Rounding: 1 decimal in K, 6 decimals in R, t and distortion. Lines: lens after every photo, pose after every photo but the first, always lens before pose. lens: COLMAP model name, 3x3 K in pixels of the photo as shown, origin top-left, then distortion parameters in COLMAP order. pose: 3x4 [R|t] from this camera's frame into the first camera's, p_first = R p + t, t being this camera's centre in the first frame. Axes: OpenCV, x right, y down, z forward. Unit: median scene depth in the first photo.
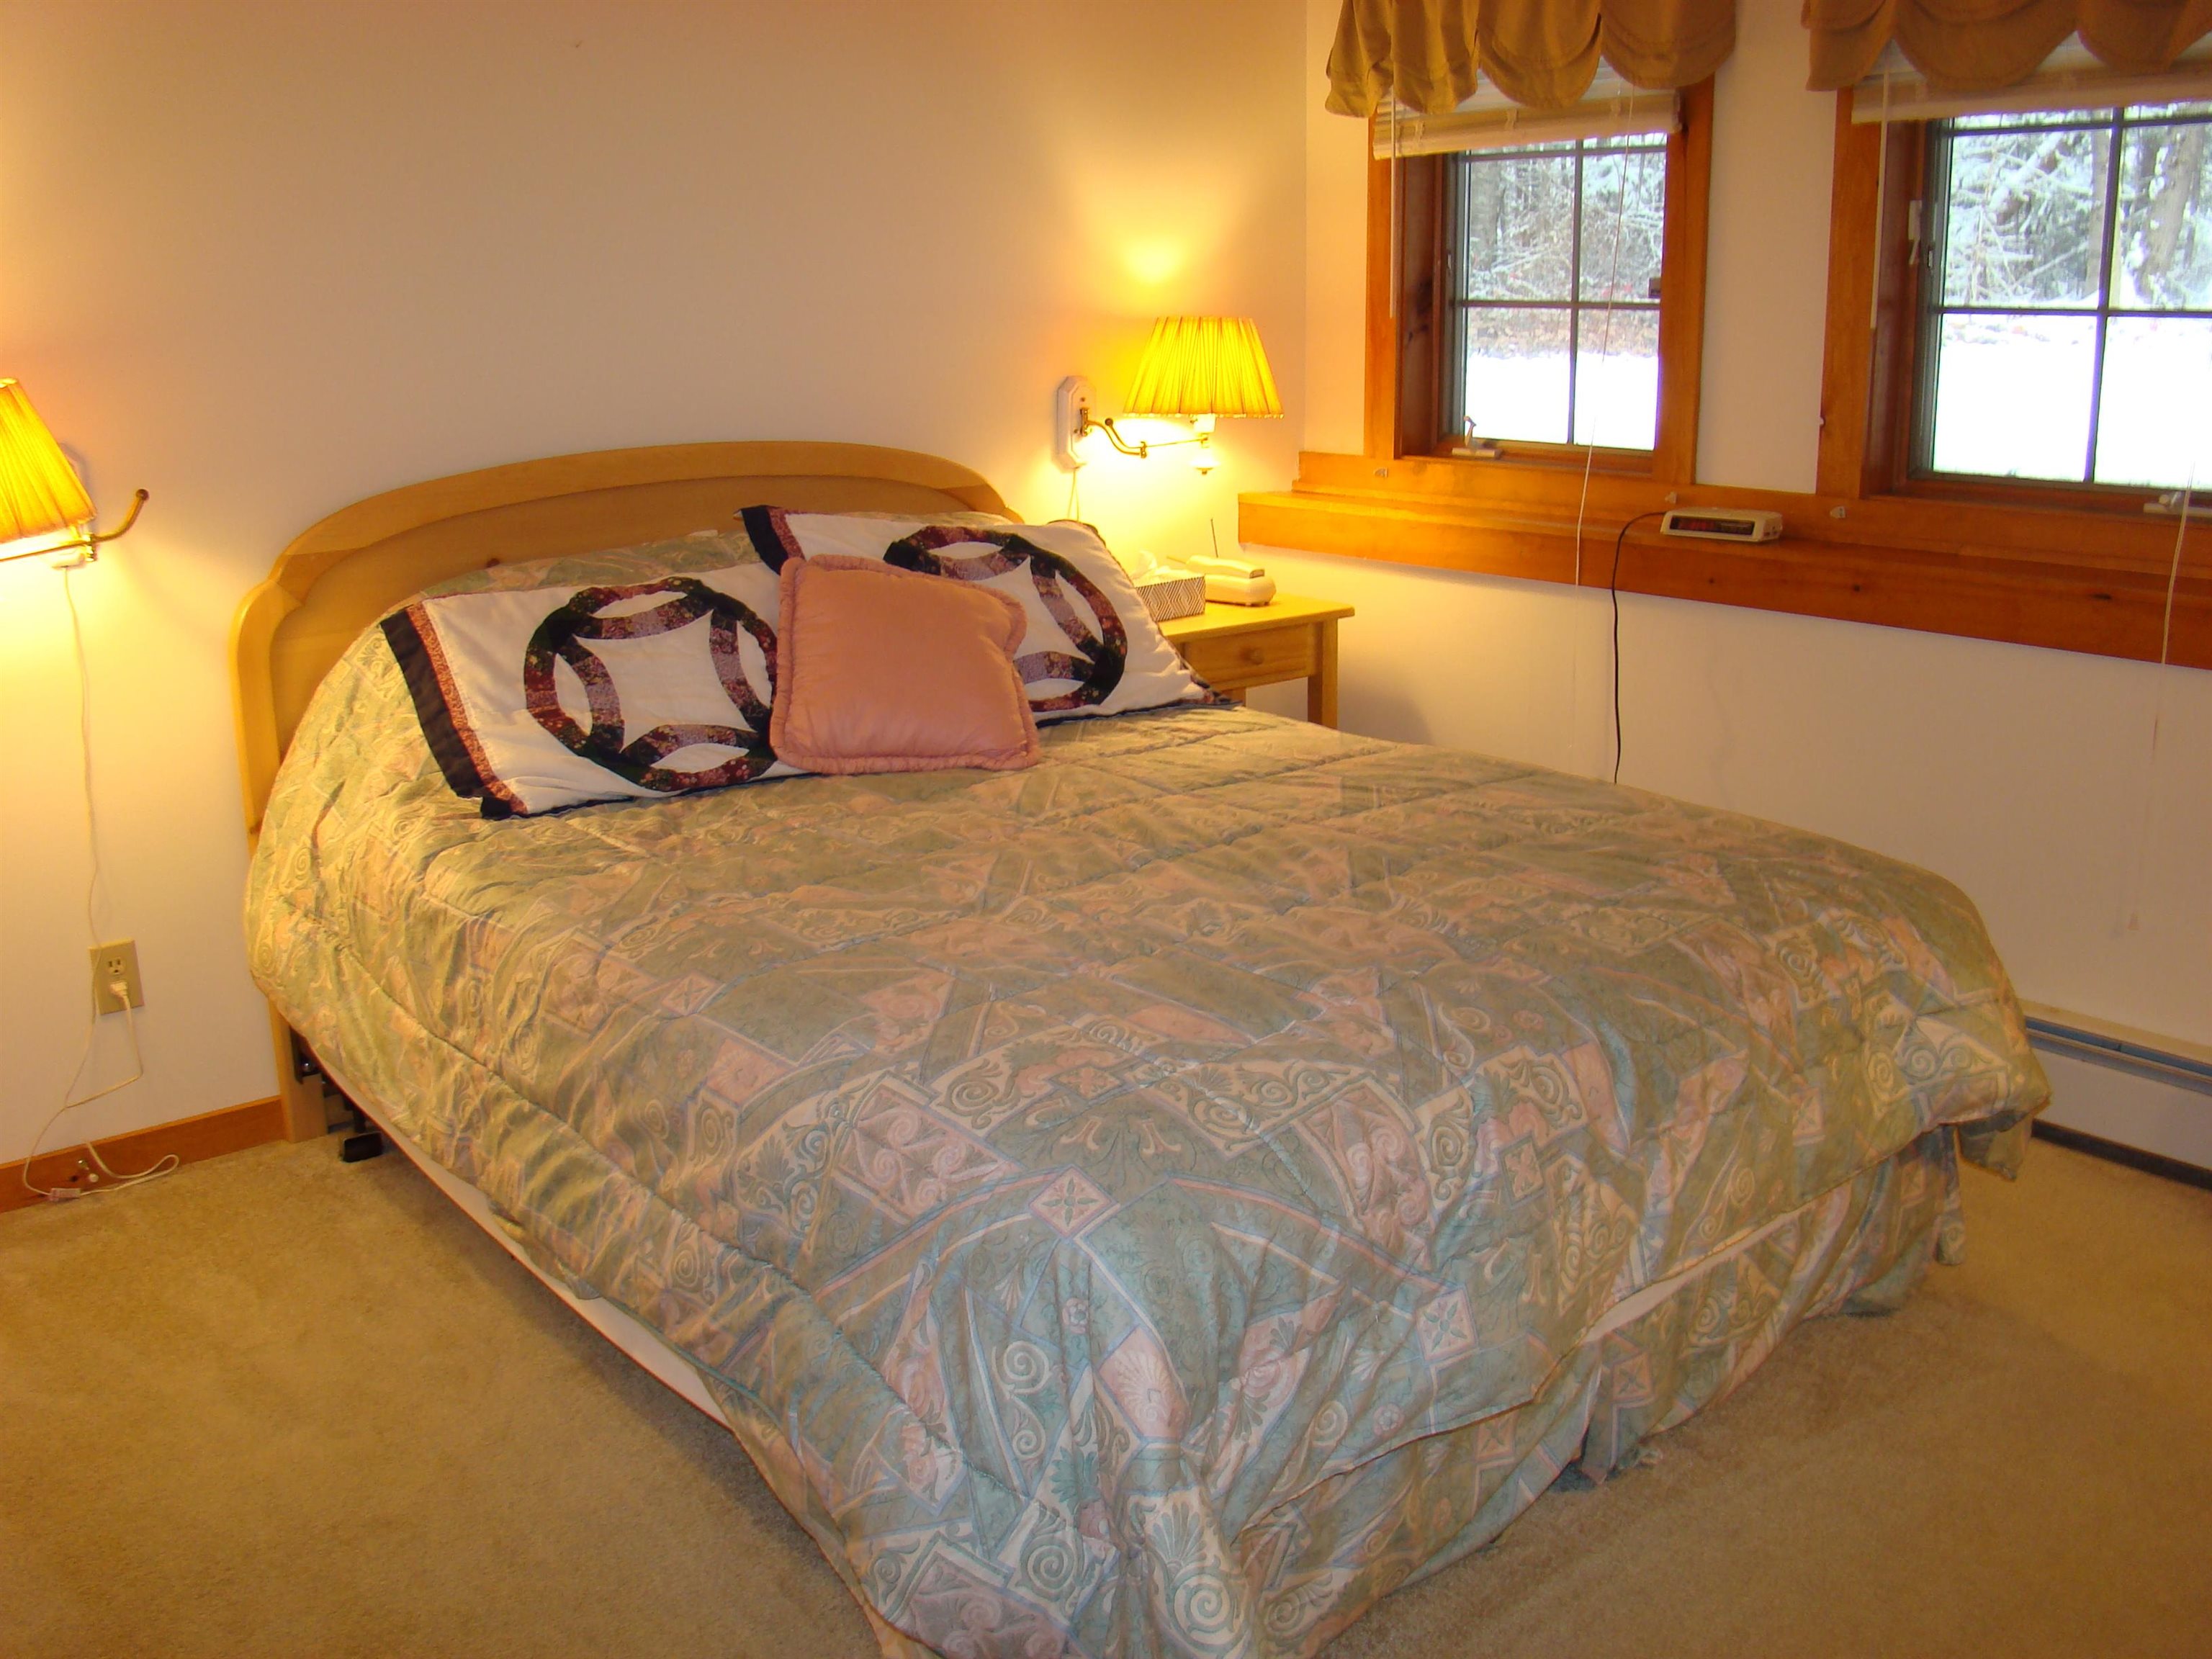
lens RADIAL K [[2065.1, 0, 1106.0], [0, 2065.1, 829.5], [0, 0, 1]] dist [-0.186354, 0.140455]
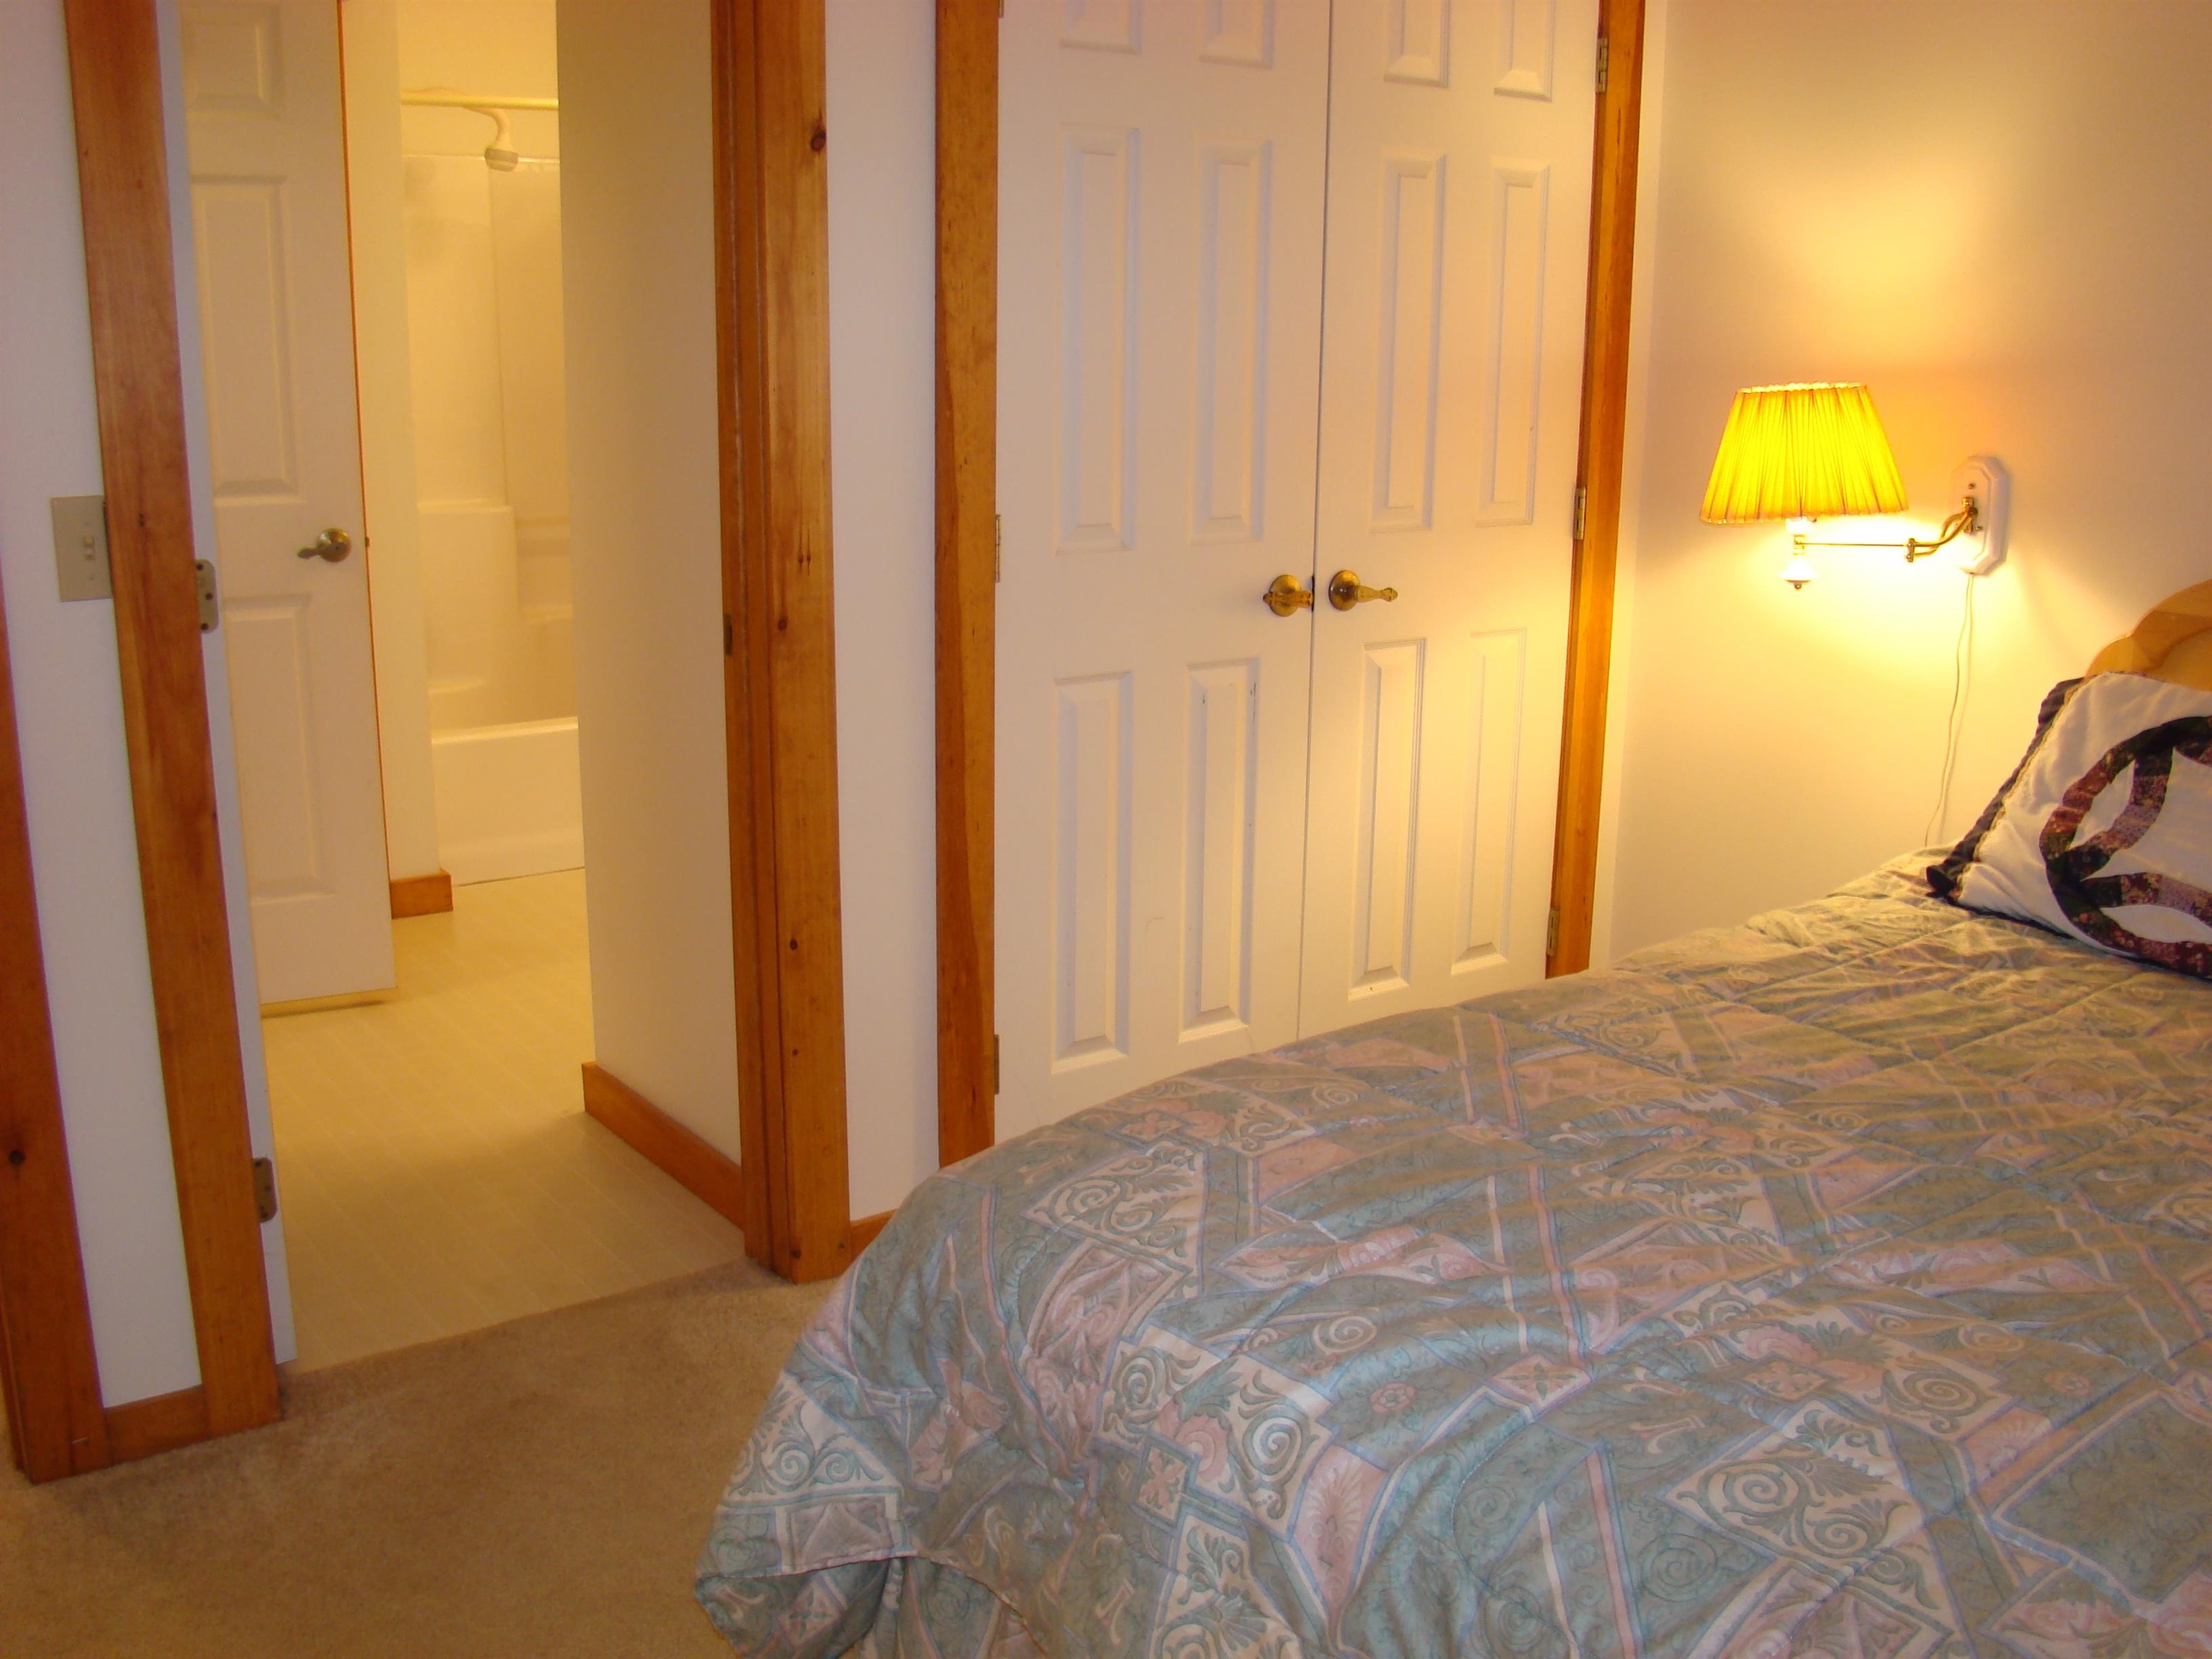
lens RADIAL K [[2065.1, 0, 1106.0], [0, 2065.1, 829.5], [0, 0, 1]] dist [-0.186354, 0.140455]
pose [[-0.078762, 0.247052, -0.965796, 0.579879], [-0.260980, 0.929908, 0.259155, -0.164635], [0.962126, 0.272465, -0.008765, 0.613383]]
